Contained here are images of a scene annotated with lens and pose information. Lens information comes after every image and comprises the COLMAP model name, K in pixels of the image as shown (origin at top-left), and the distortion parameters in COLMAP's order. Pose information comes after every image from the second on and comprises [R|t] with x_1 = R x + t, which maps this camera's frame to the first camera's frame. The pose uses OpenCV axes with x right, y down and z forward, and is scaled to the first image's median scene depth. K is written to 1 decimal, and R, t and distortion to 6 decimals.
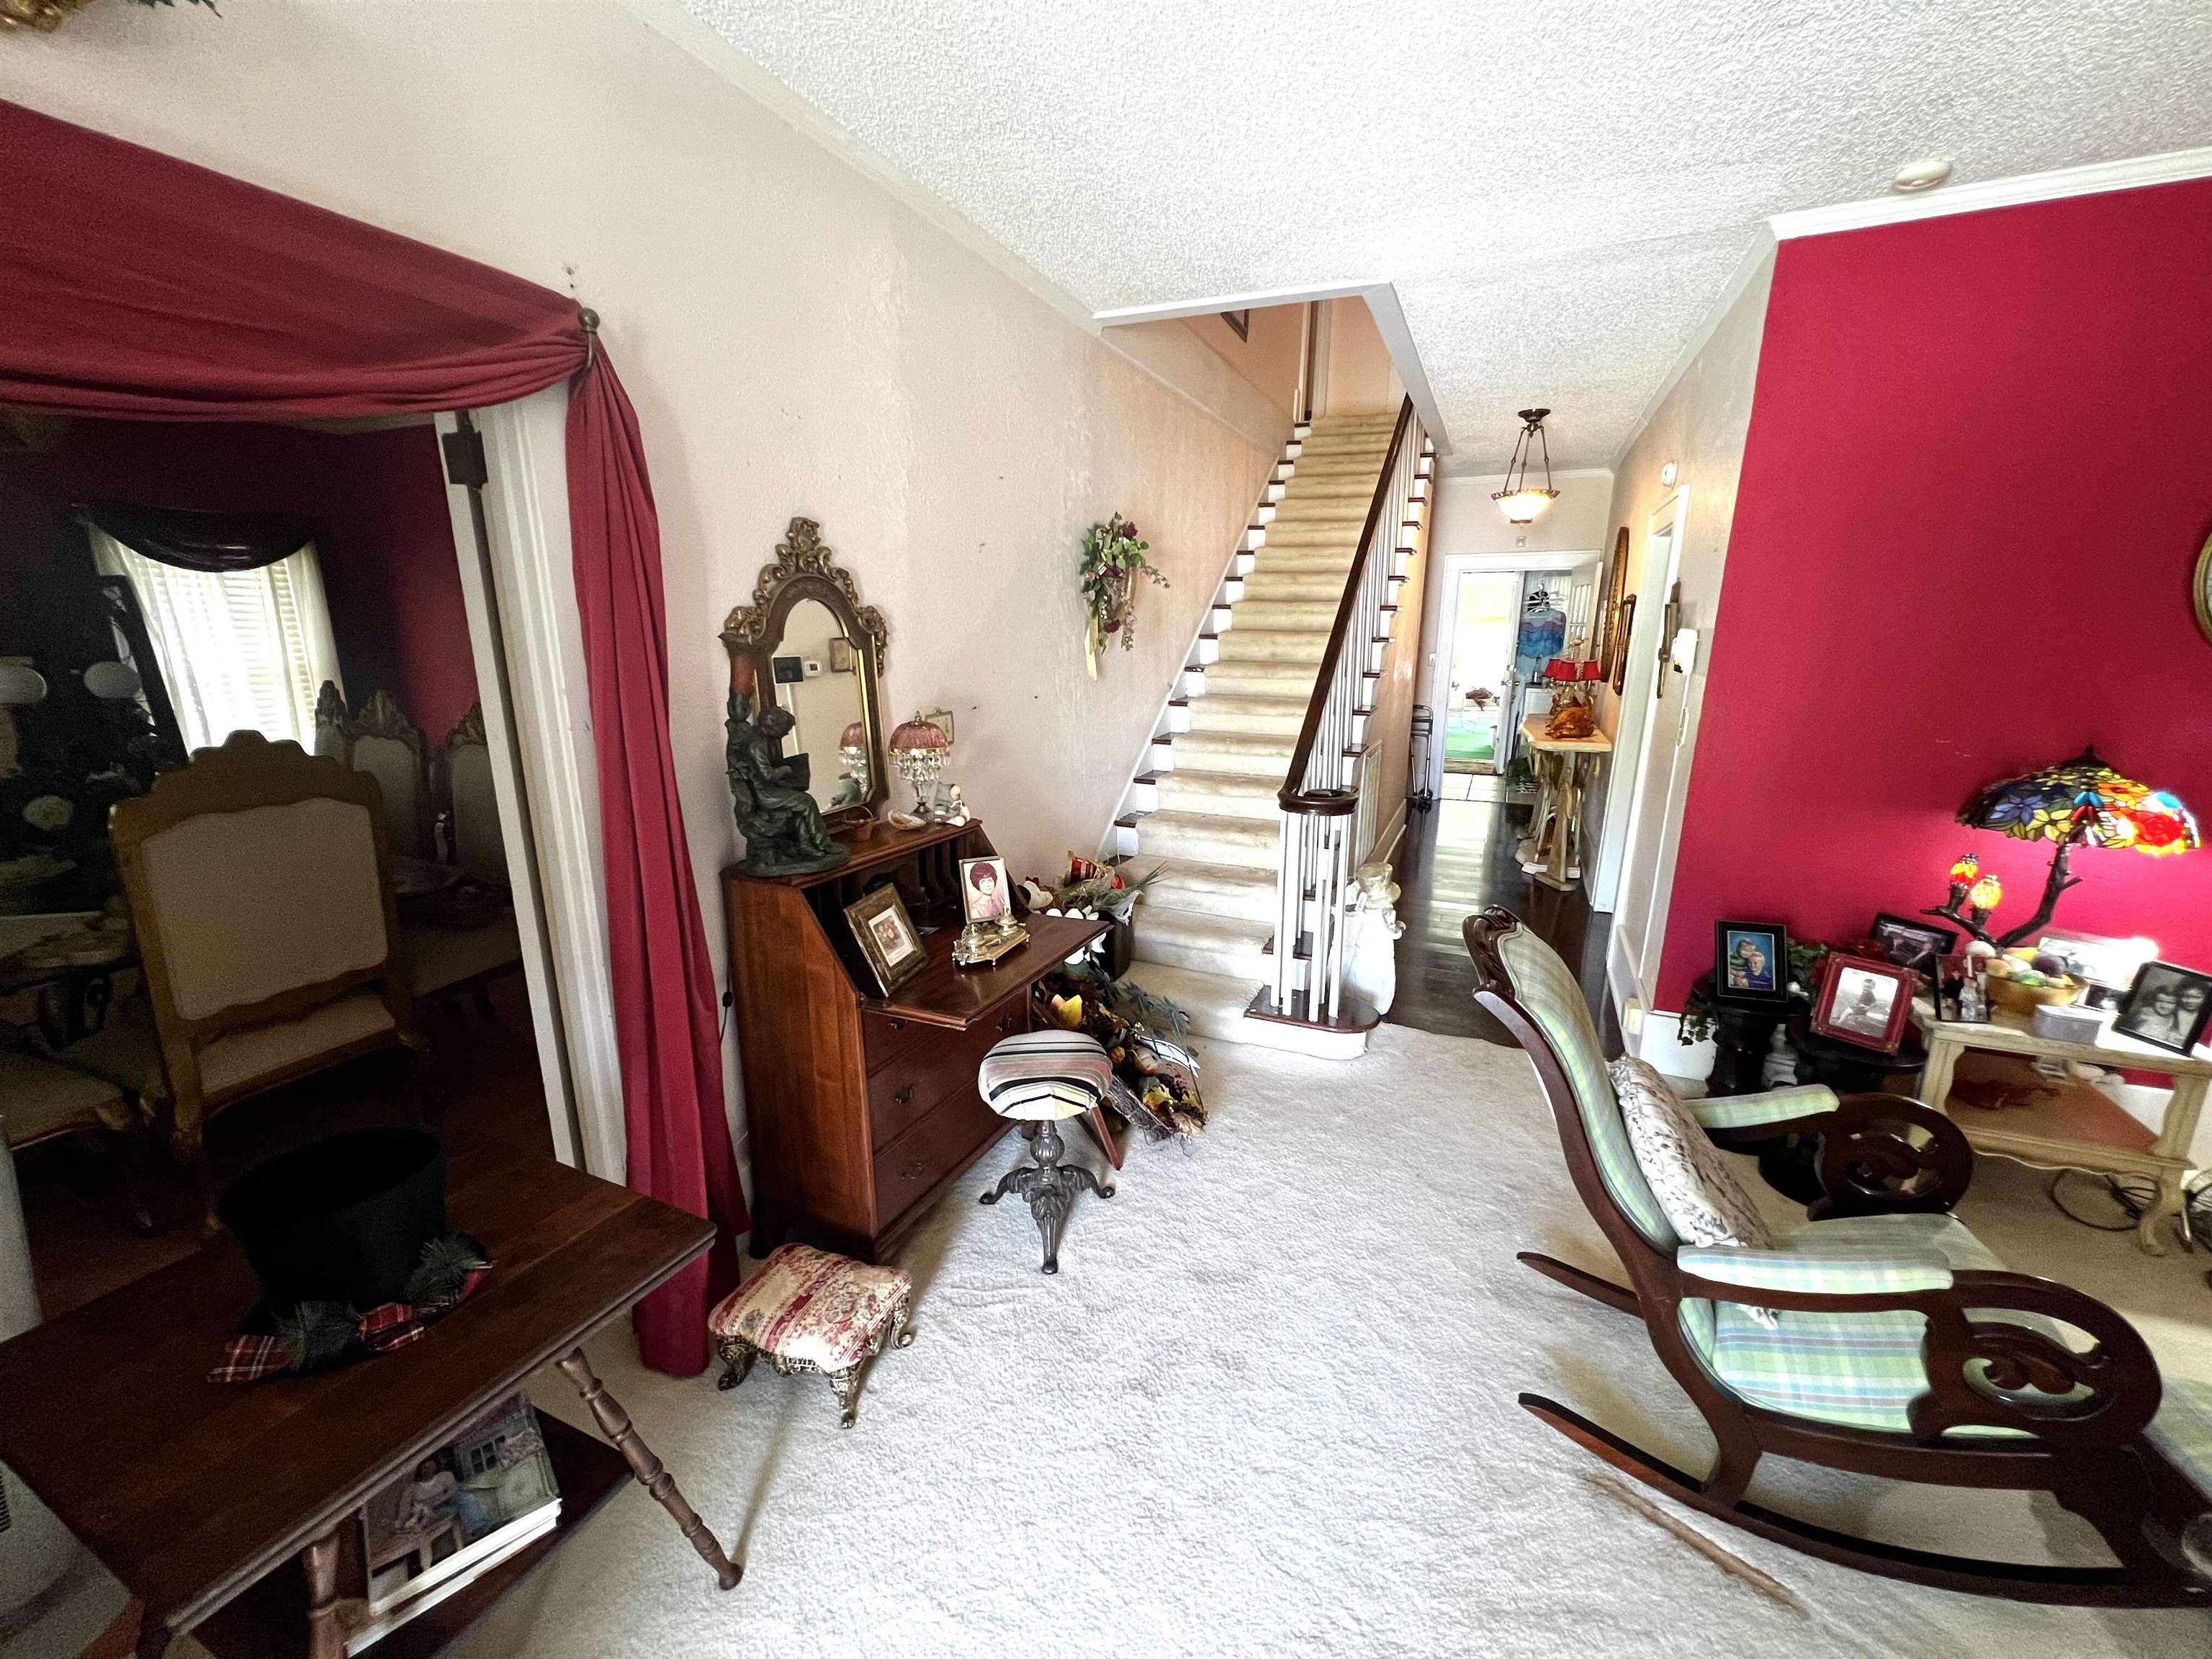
lens RADIAL K [[888.8, 0, 1106.0], [0, 888.8, 829.5], [0, 0, 1]] dist [0.000924, 0.000235]
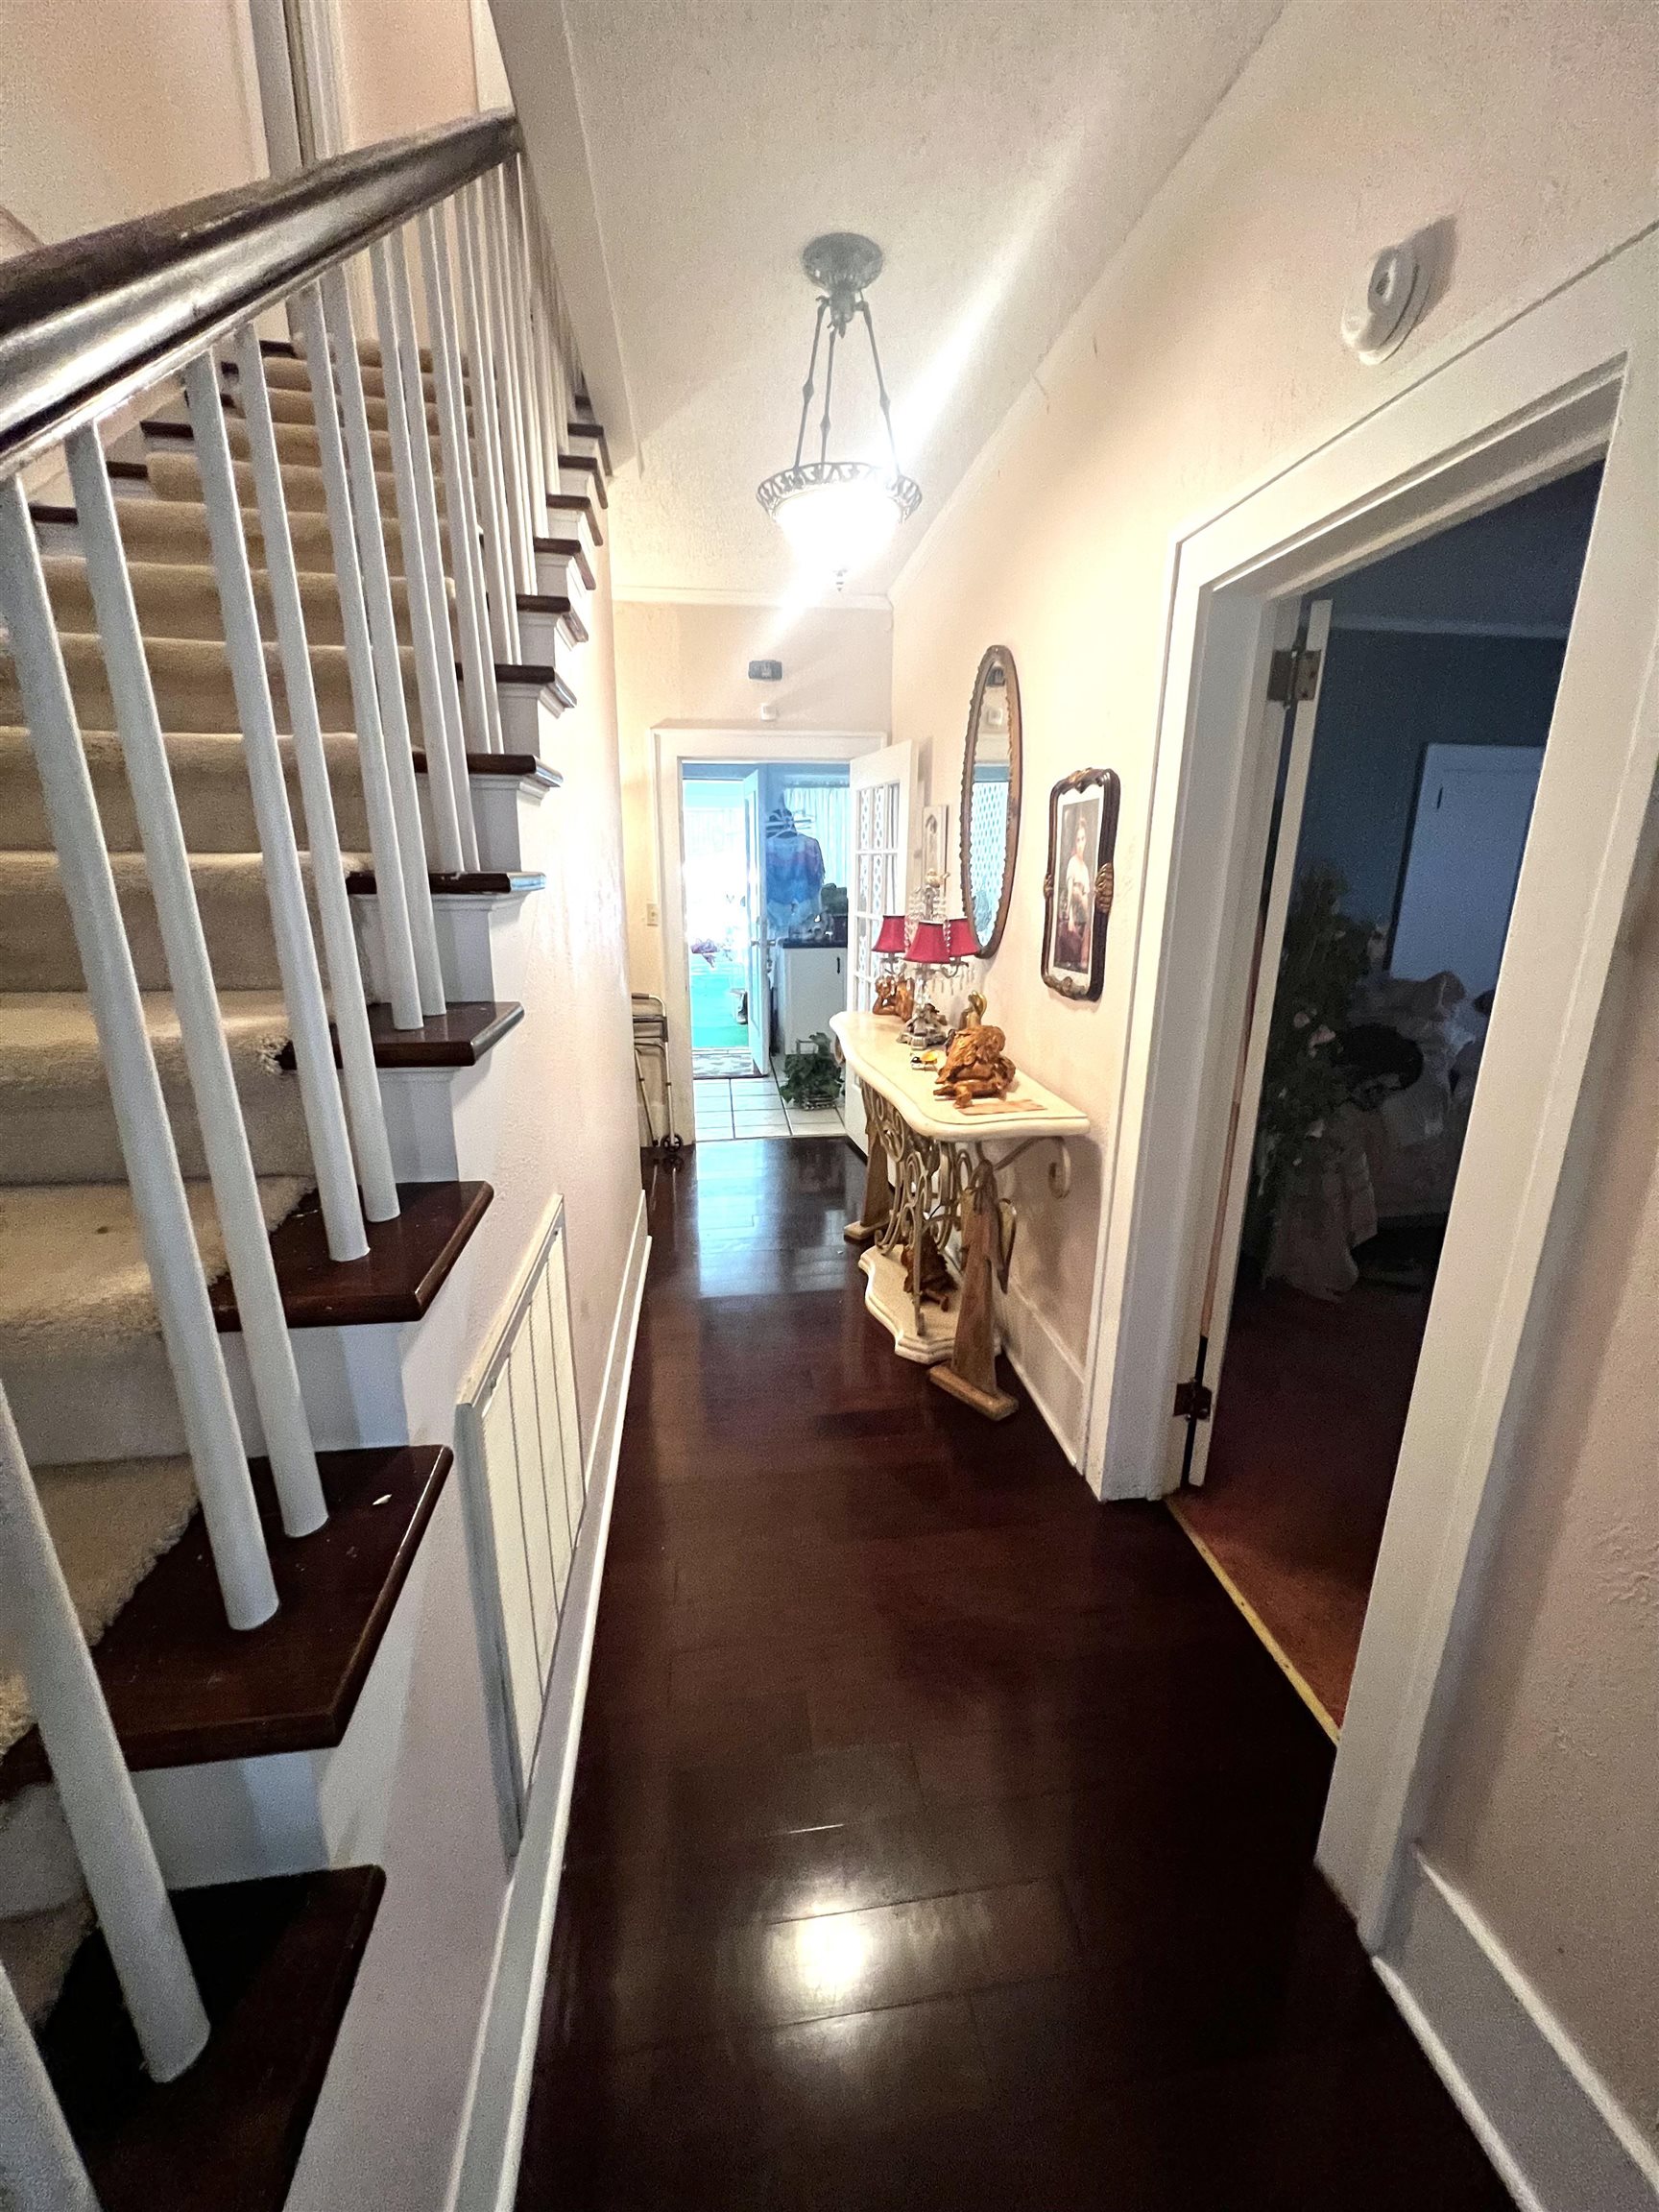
lens RADIAL K [[888.8, 0, 829.5], [0, 888.8, 1106.0], [0, 0, 1]] dist [0.000924, 0.000235]
pose [[0.851032, -0.154764, 0.501789, 0.139617], [0.133536, 0.987951, 0.078233, -0.090293], [-0.507851, 0.000428, 0.861445, 0.392361]]
